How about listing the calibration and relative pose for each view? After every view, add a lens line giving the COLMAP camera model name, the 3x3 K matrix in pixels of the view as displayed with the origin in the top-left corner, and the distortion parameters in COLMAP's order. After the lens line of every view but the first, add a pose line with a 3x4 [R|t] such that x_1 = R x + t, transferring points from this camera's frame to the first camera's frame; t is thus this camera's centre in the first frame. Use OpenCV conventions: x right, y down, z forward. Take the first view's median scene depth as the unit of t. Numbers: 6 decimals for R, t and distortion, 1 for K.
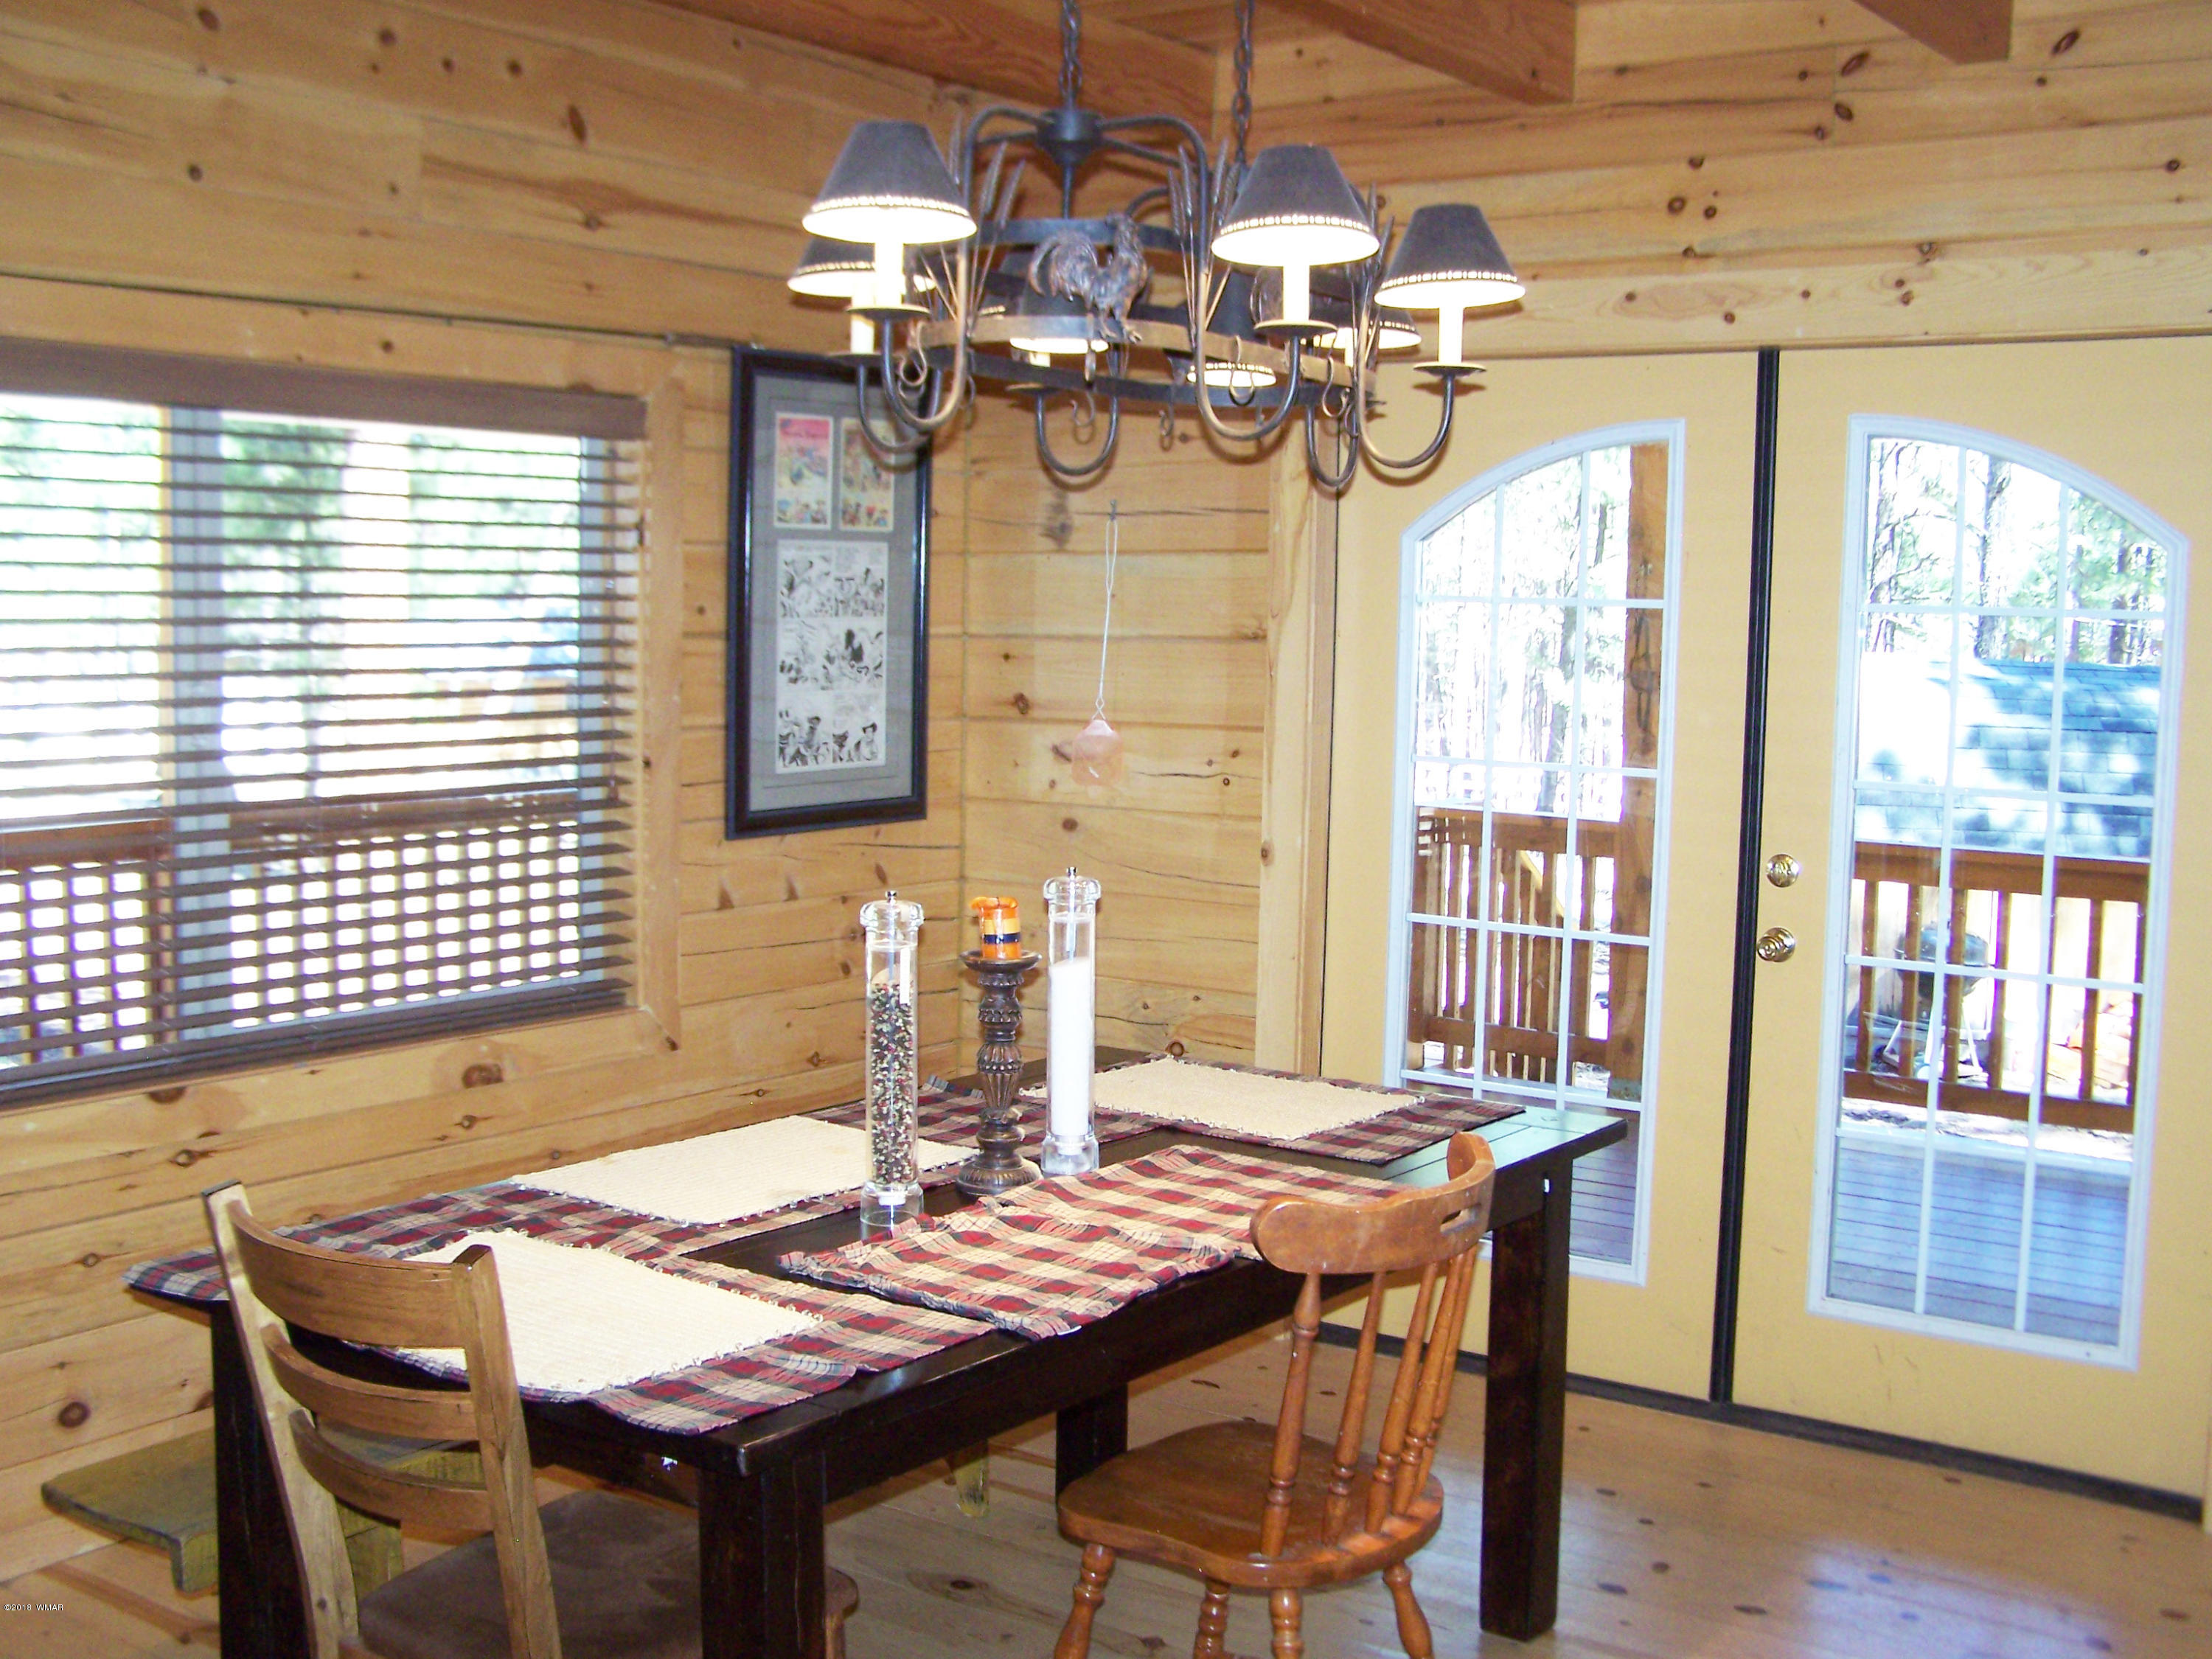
lens RADIAL K [[2490.1, 0, 1106.0], [0, 2490.1, 829.5], [0, 0, 1]] dist [-0.224893, 0.392133]
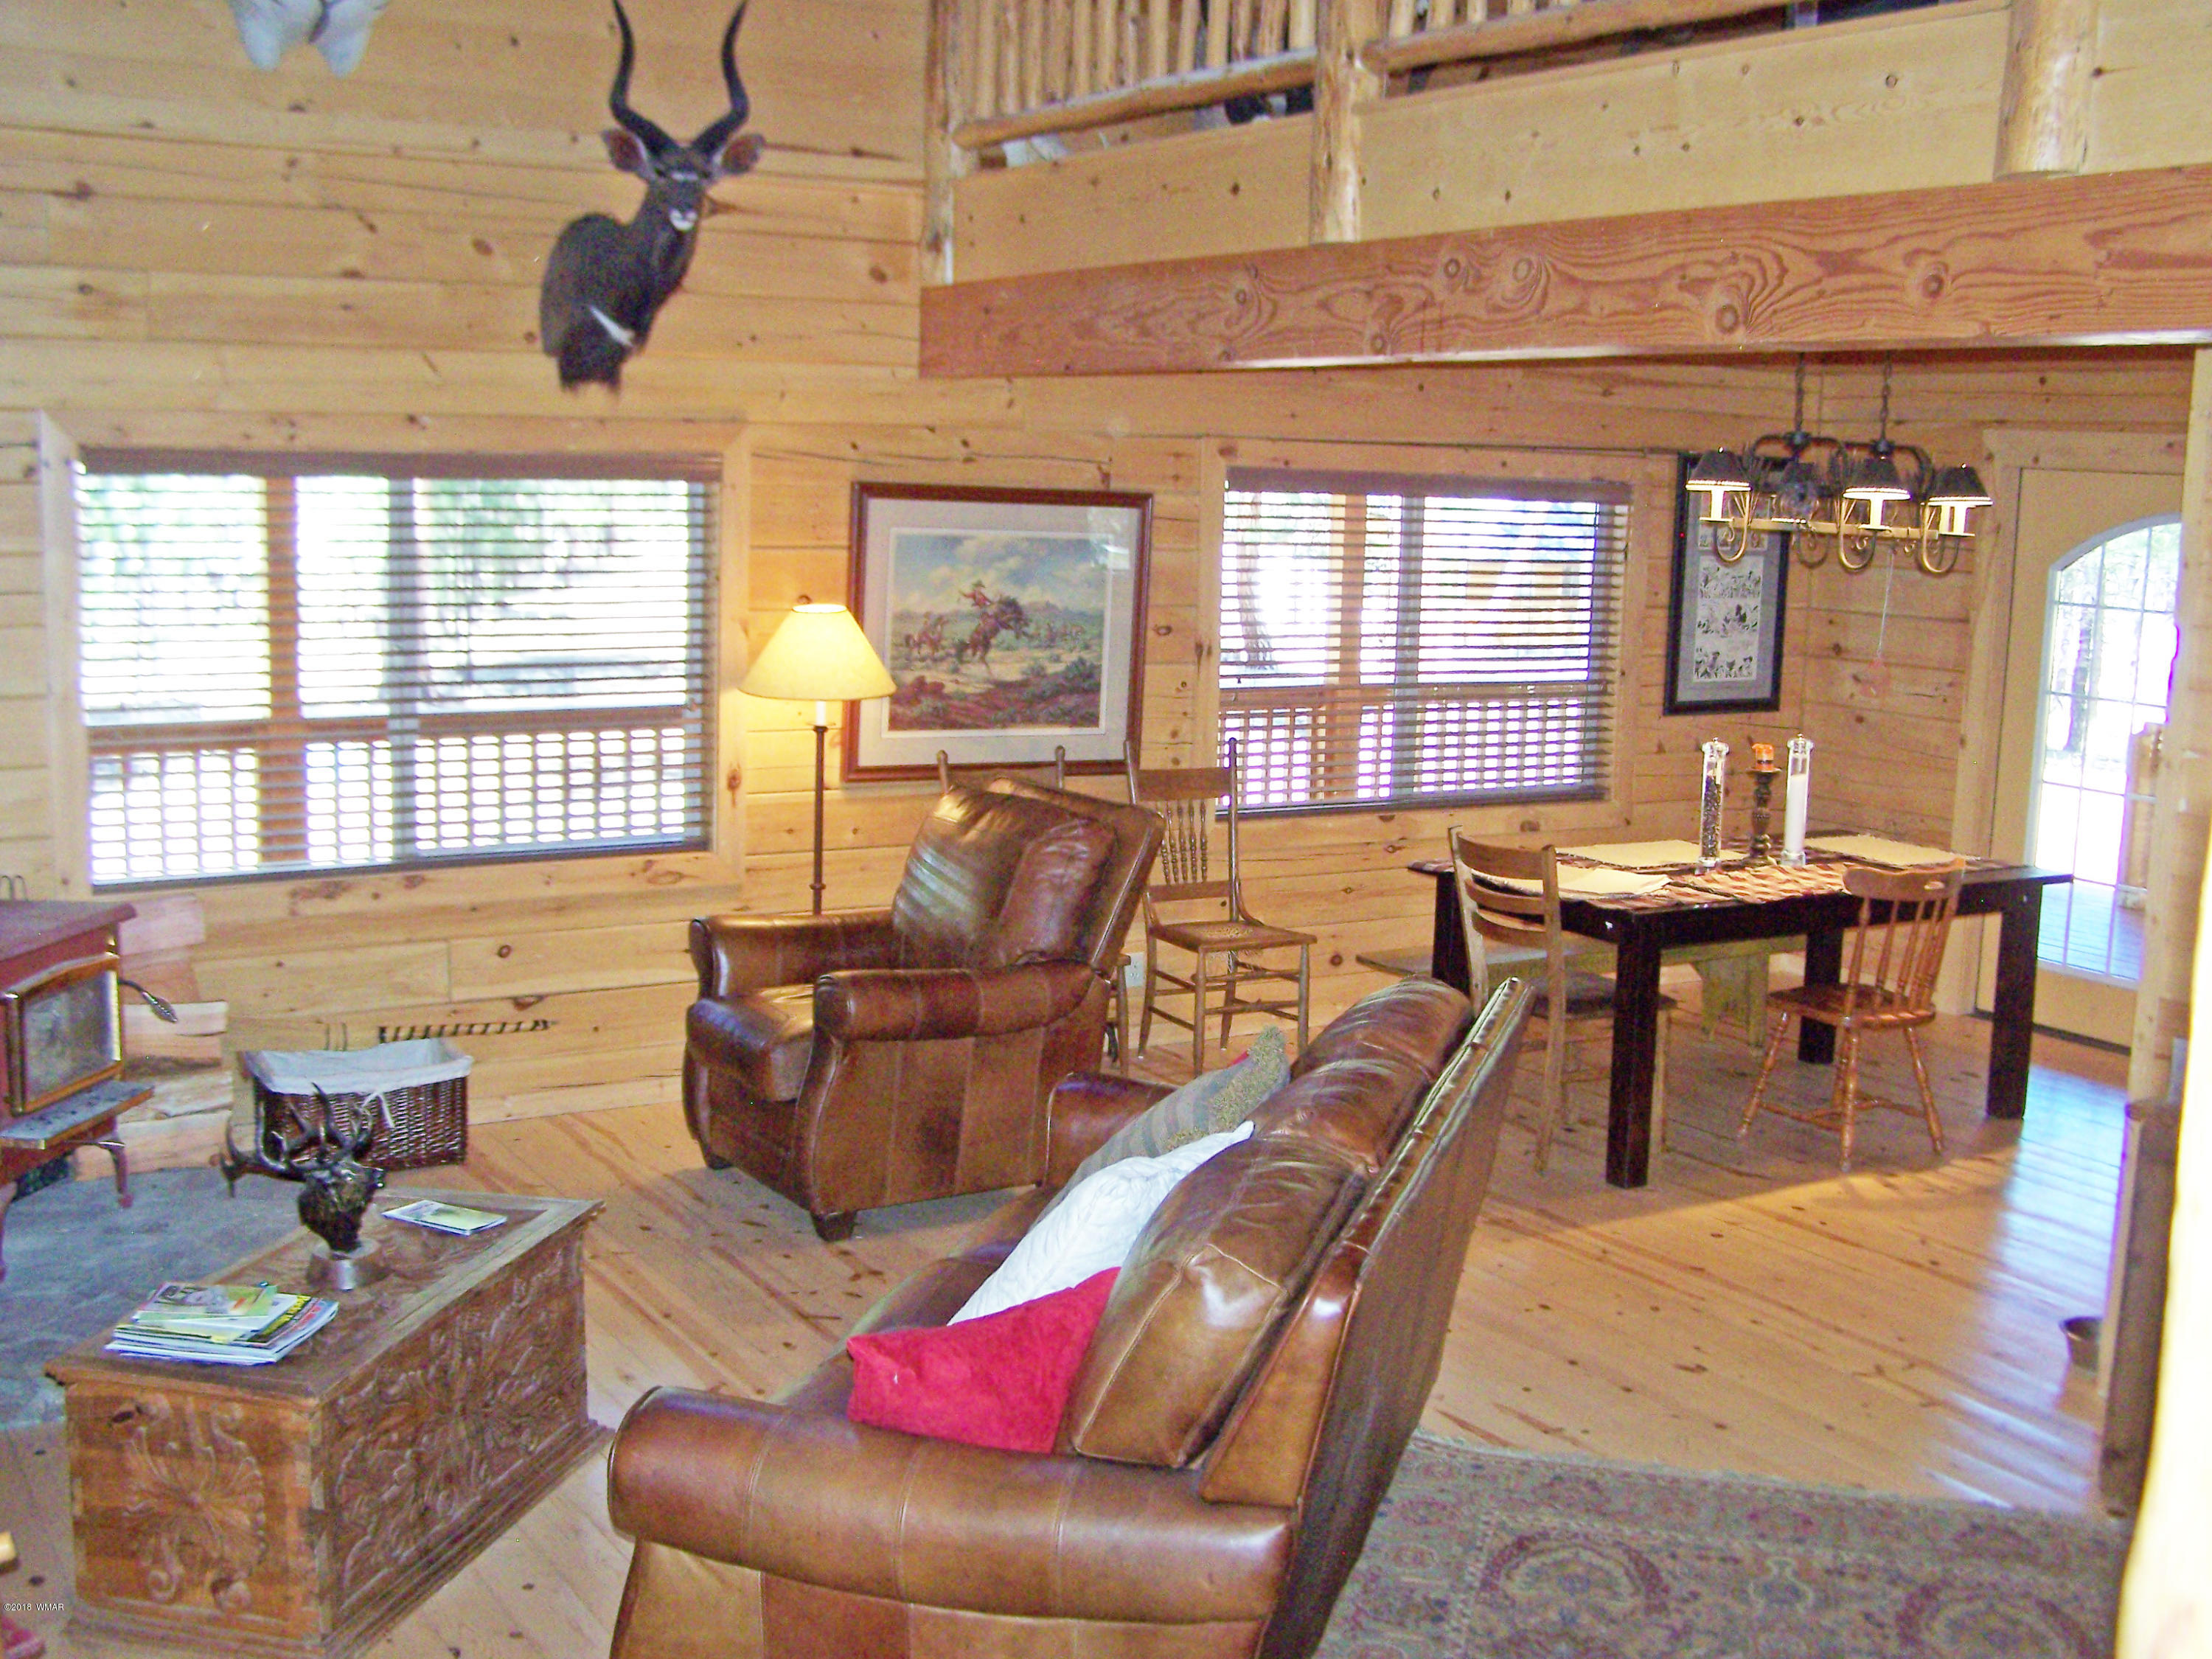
lens RADIAL K [[2548.1, 0, 1112.6], [0, 2548.1, 801.6], [0, 0, 1]] dist [-0.119857, 0.041036]
pose [[0.925508, 0.068925, -0.372402, 0.190681], [-0.055495, 0.997367, 0.046677, 0.002576], [0.374639, -0.022533, 0.926897, -0.990989]]
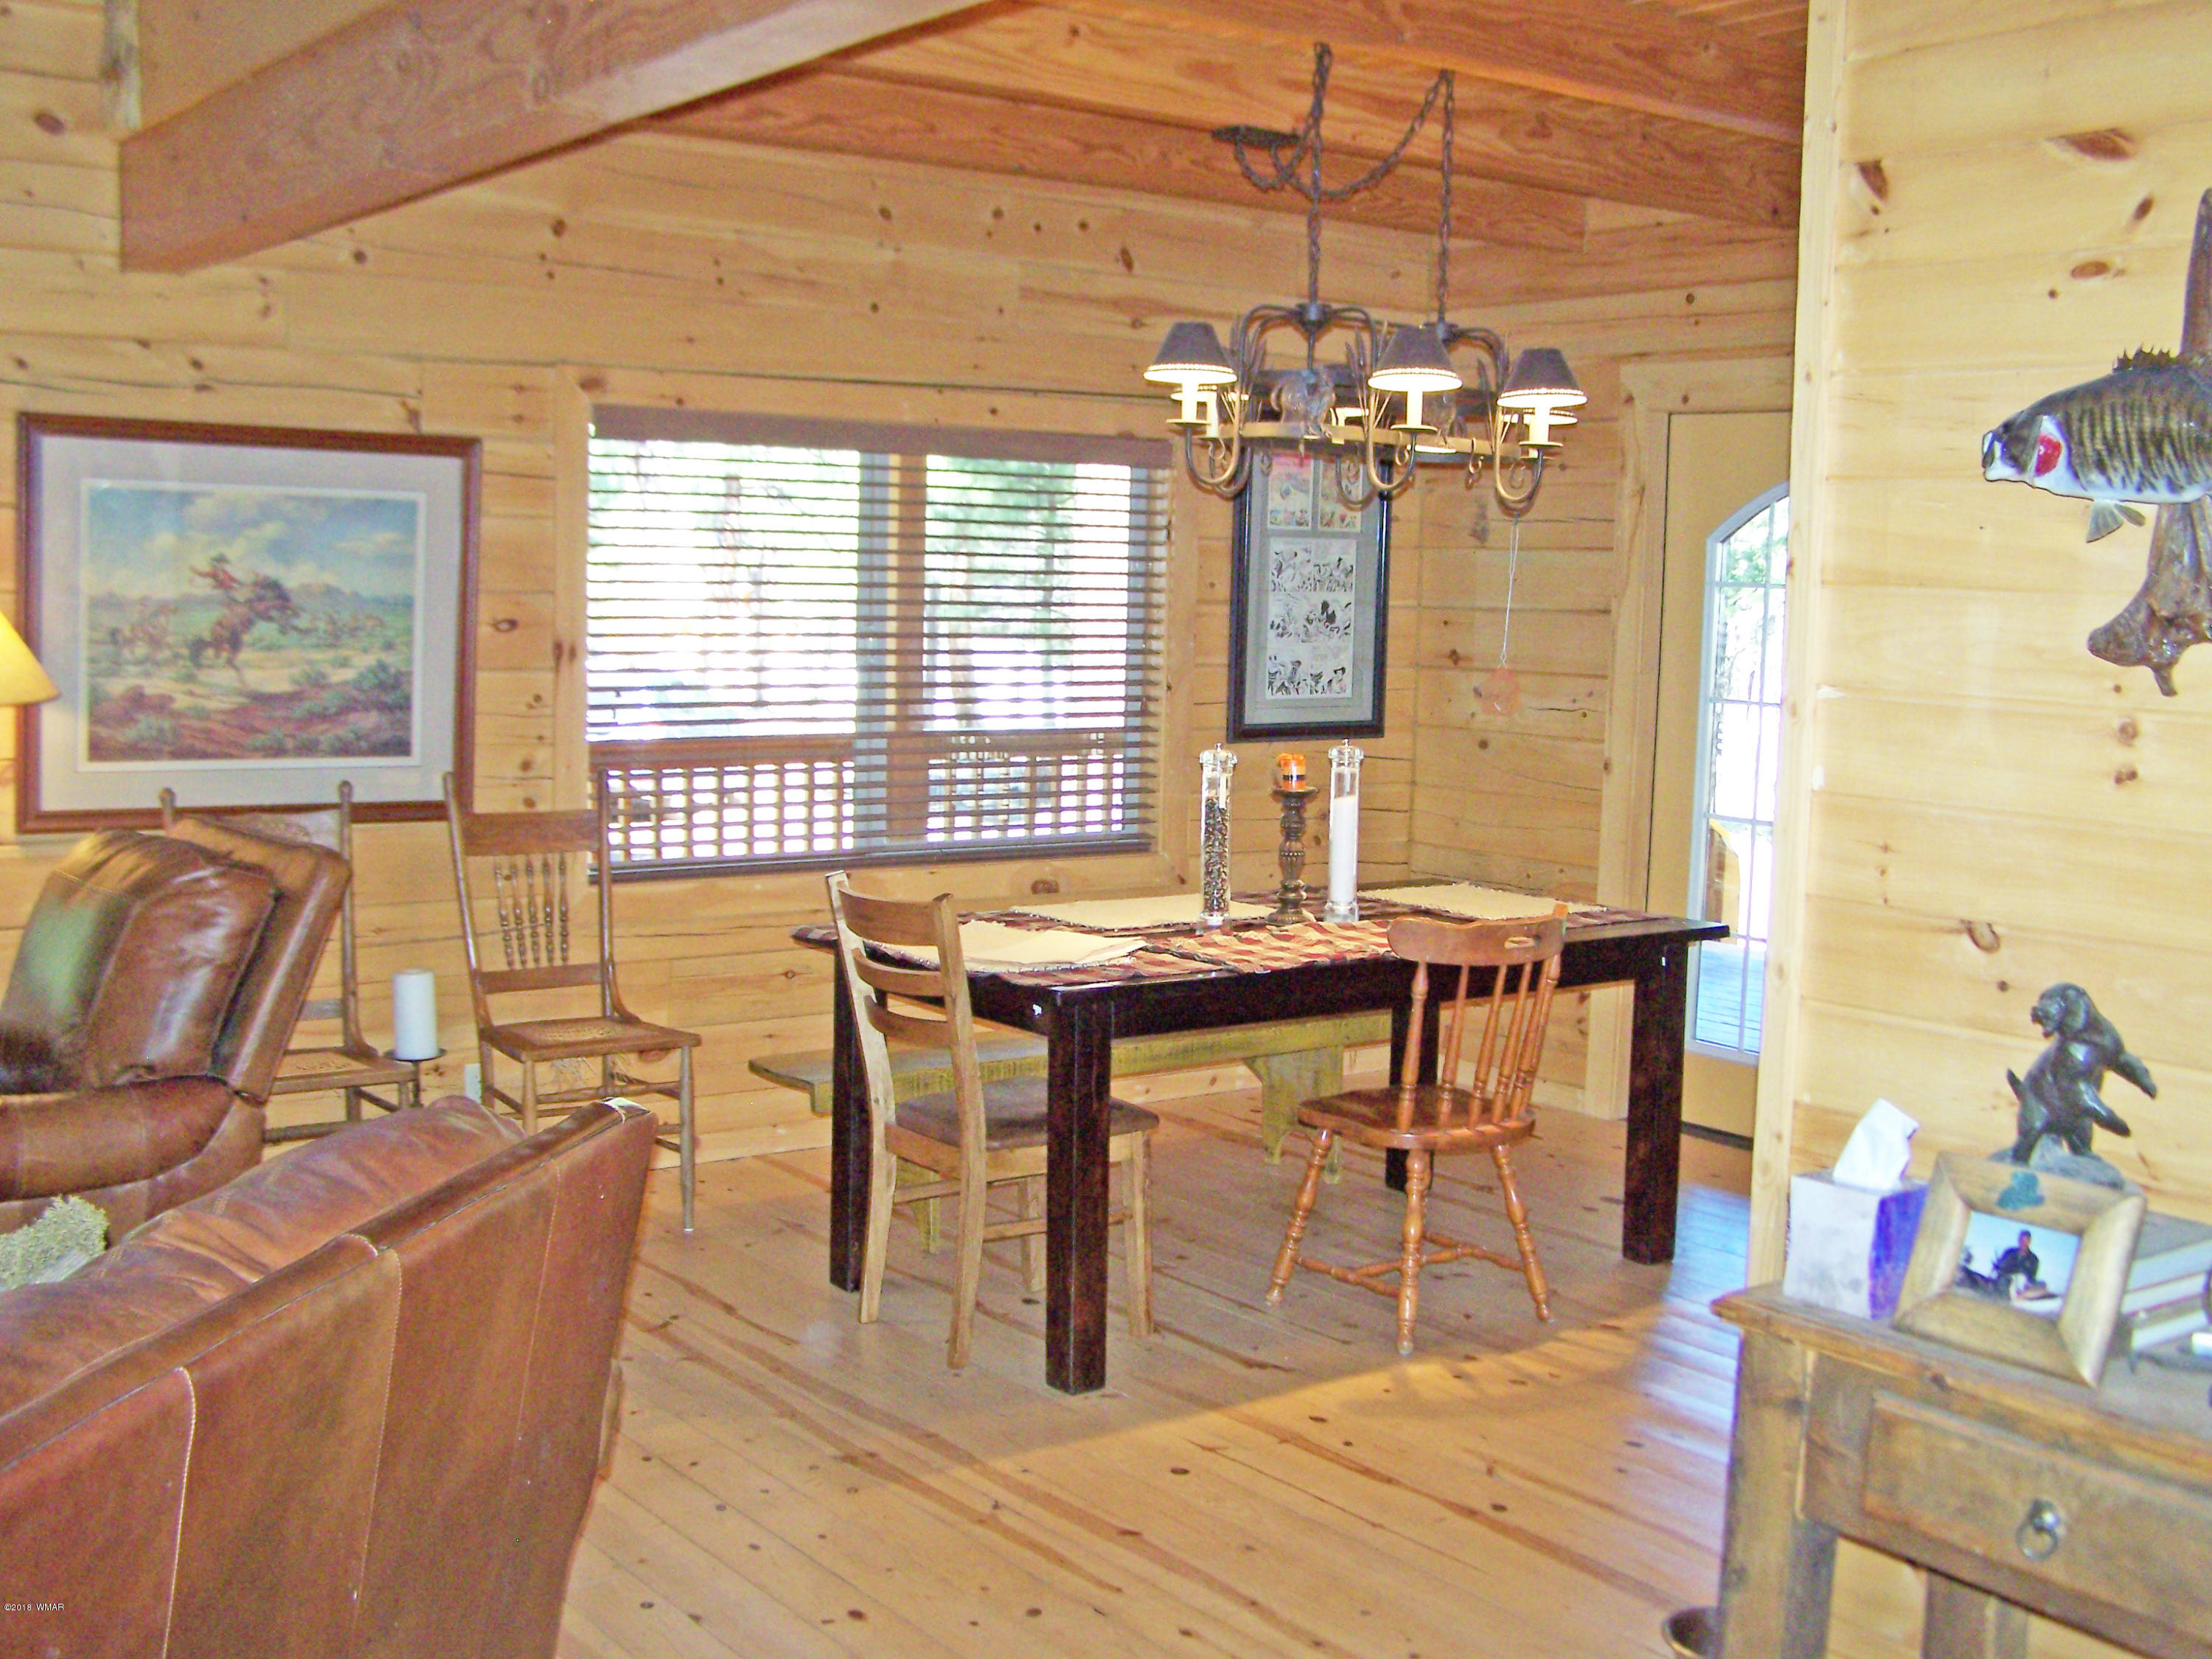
lens RADIAL K [[2509.4, 0, 1106.0], [0, 2509.4, 829.5], [0, 0, 1]] dist [-0.181575, 0.425020]
pose [[0.953049, 0.039215, -0.300265, 0.236783], [-0.037651, 0.999230, 0.010997, 0.043994], [0.300465, 0.000825, 0.953792, -0.452531]]
